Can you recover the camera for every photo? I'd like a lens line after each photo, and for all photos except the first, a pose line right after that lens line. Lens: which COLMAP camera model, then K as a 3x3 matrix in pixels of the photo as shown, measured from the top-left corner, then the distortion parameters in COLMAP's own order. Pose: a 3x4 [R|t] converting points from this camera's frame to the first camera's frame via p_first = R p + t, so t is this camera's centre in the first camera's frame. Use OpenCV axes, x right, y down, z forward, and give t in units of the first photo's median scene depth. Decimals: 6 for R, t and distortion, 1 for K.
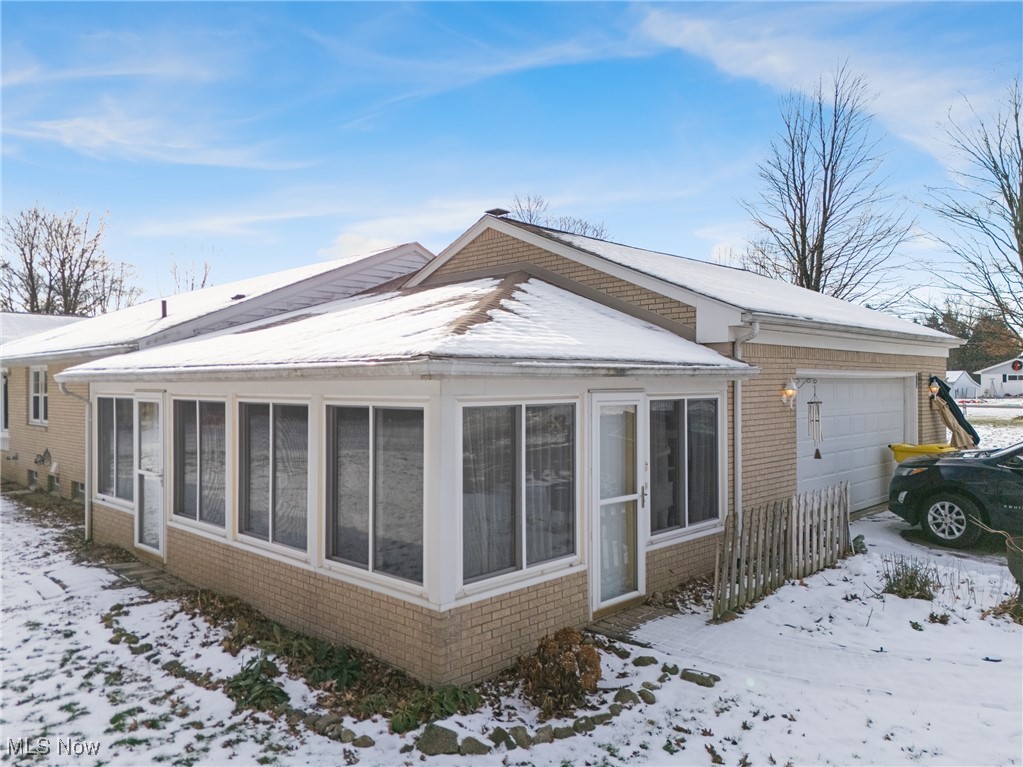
lens RADIAL K [[750.8, 0, 511.5], [0, 750.8, 383.5], [0, 0, 1]] dist [0.075133, -0.058650]
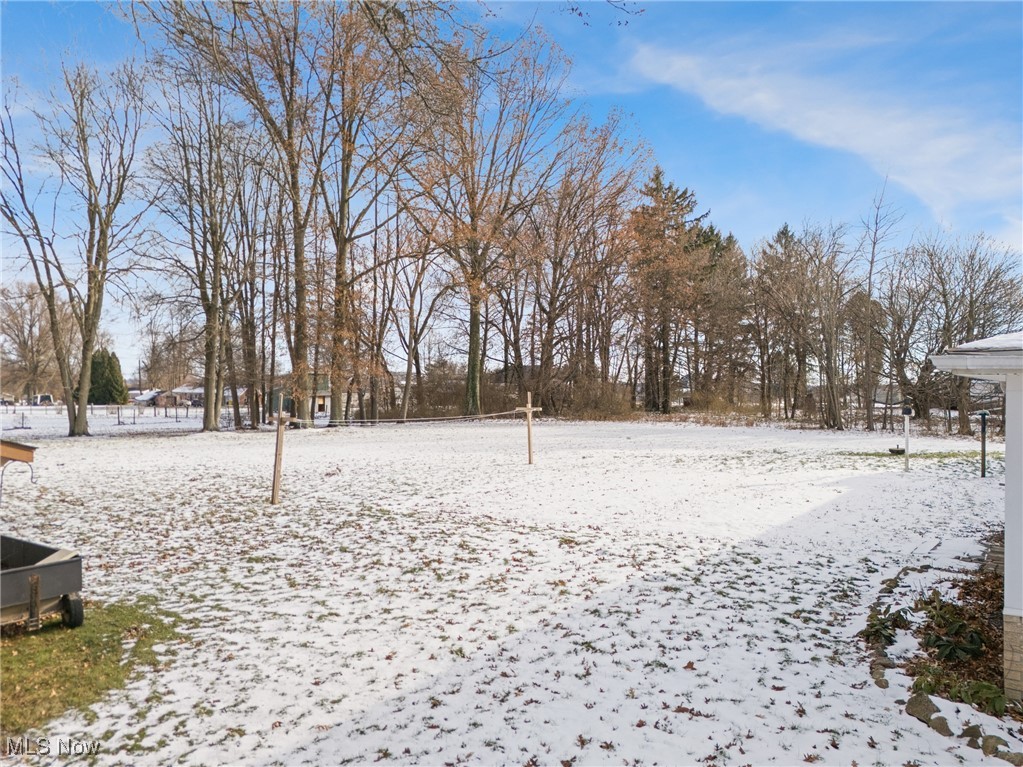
lens RADIAL K [[750.8, 0, 511.5], [0, 750.8, 383.5], [0, 0, 1]] dist [0.075133, -0.058650]
pose [[0.160720, 0.002231, -0.986998, 0.800772], [-0.000160, 0.999997, 0.002235, -0.005562], [0.987000, -0.000201, 0.160720, 0.201976]]
